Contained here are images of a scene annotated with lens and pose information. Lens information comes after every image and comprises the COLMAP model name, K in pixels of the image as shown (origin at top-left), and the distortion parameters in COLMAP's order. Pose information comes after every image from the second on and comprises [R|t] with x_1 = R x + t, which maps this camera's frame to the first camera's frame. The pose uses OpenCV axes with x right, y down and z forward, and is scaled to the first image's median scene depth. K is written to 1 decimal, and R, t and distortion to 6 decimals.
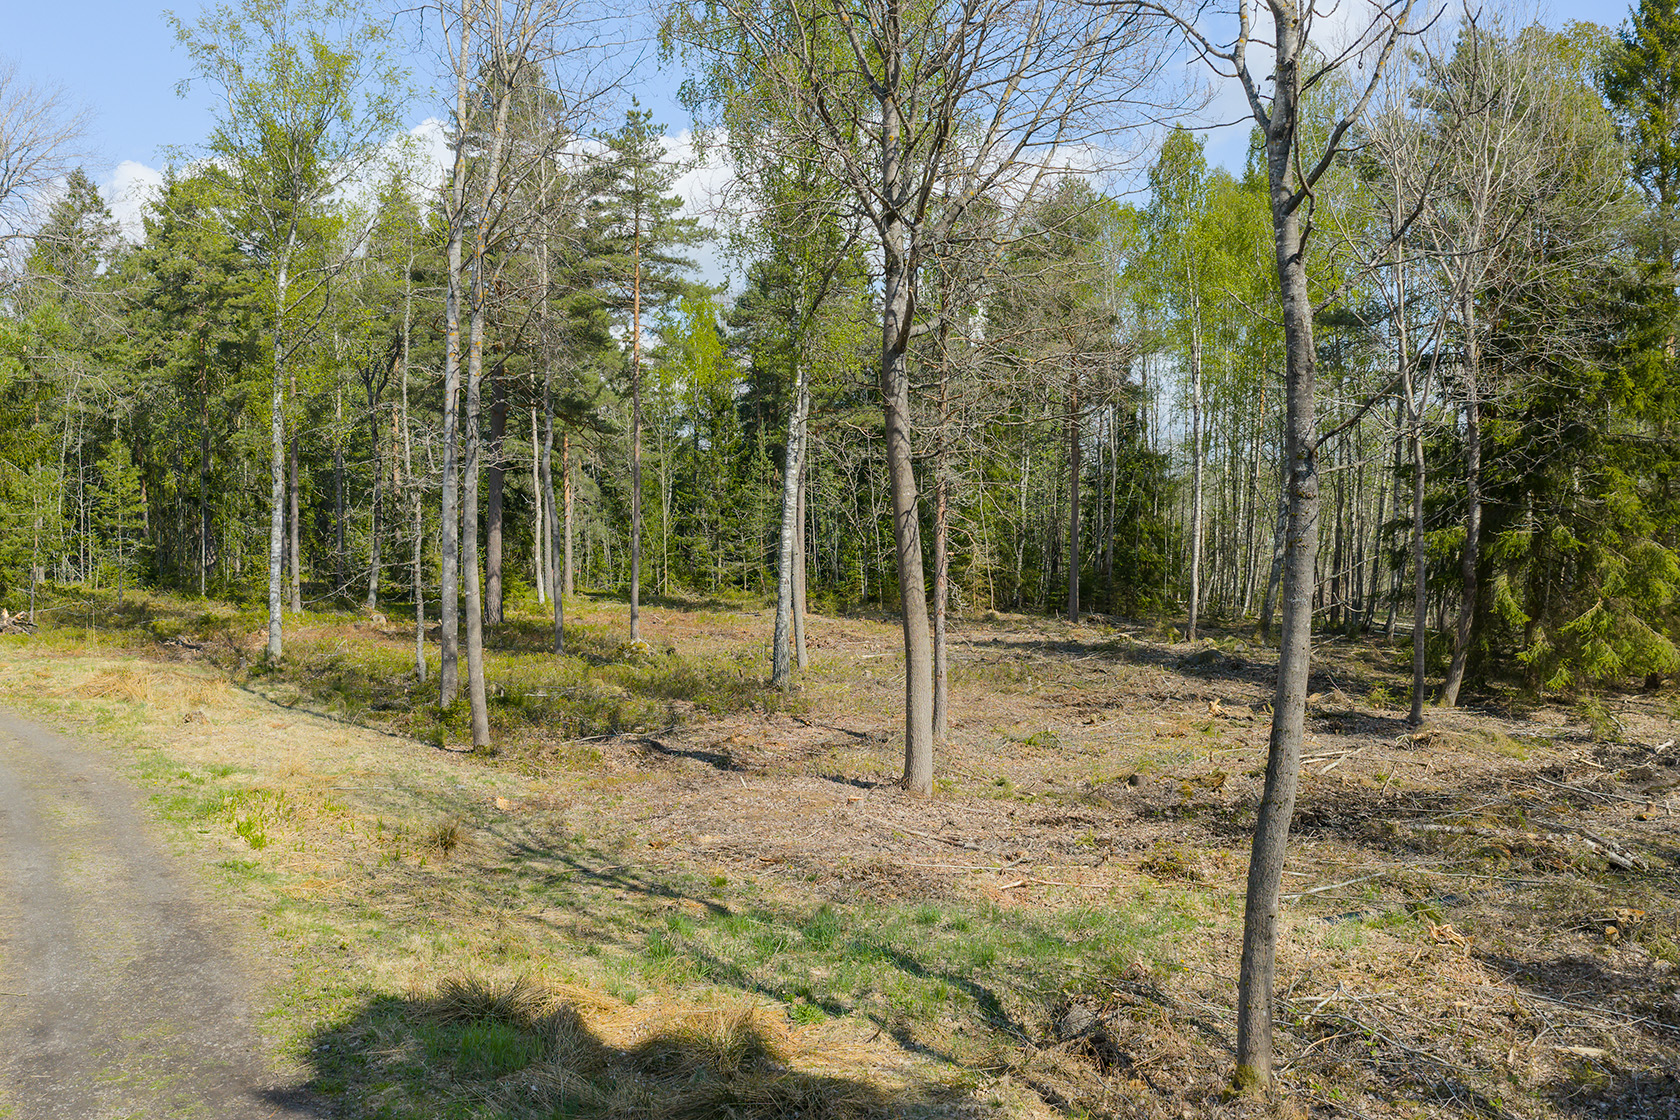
lens RADIAL K [[1392.0, 0, 840.0], [0, 1392.0, 560.0], [0, 0, 1]] dist [0.019244, -0.023021]
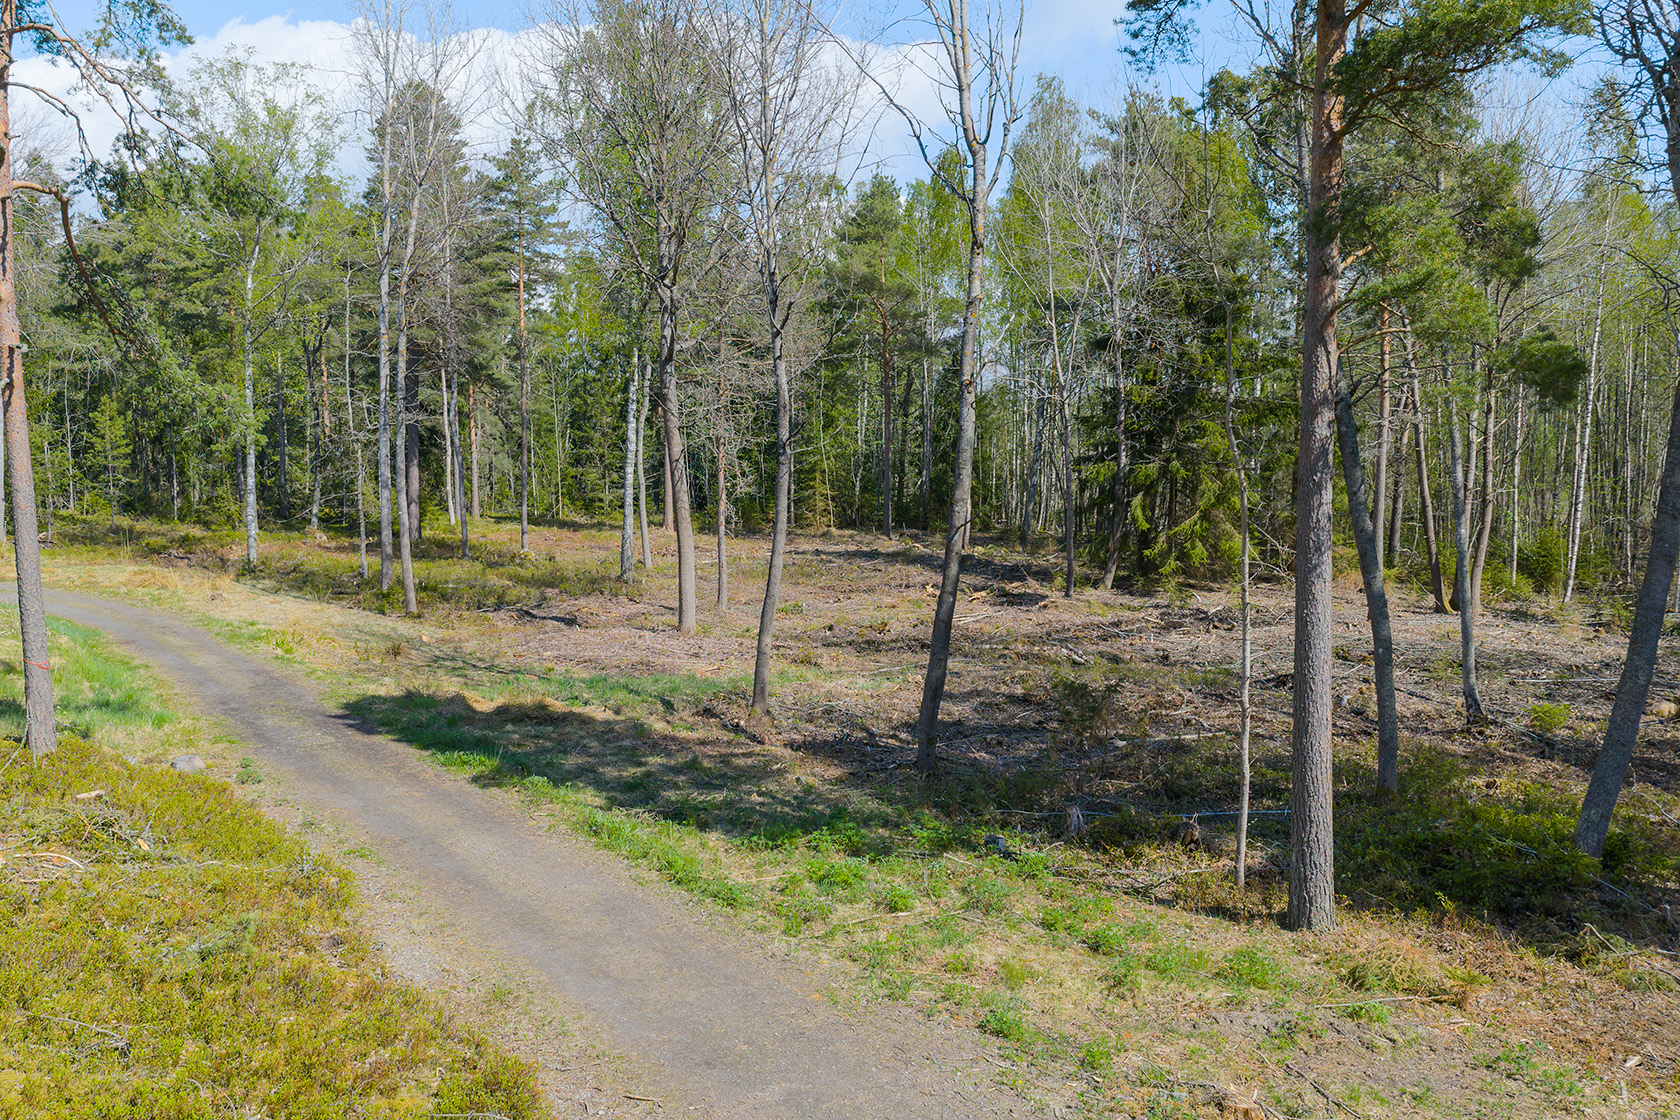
lens RADIAL K [[1392.0, 0, 840.0], [0, 1392.0, 560.0], [0, 0, 1]] dist [0.019244, -0.023021]
pose [[0.998342, -0.010352, 0.056618, 0.073552], [0.007268, 0.998493, 0.054398, -0.002649], [-0.057096, -0.053896, 0.996913, -0.318297]]
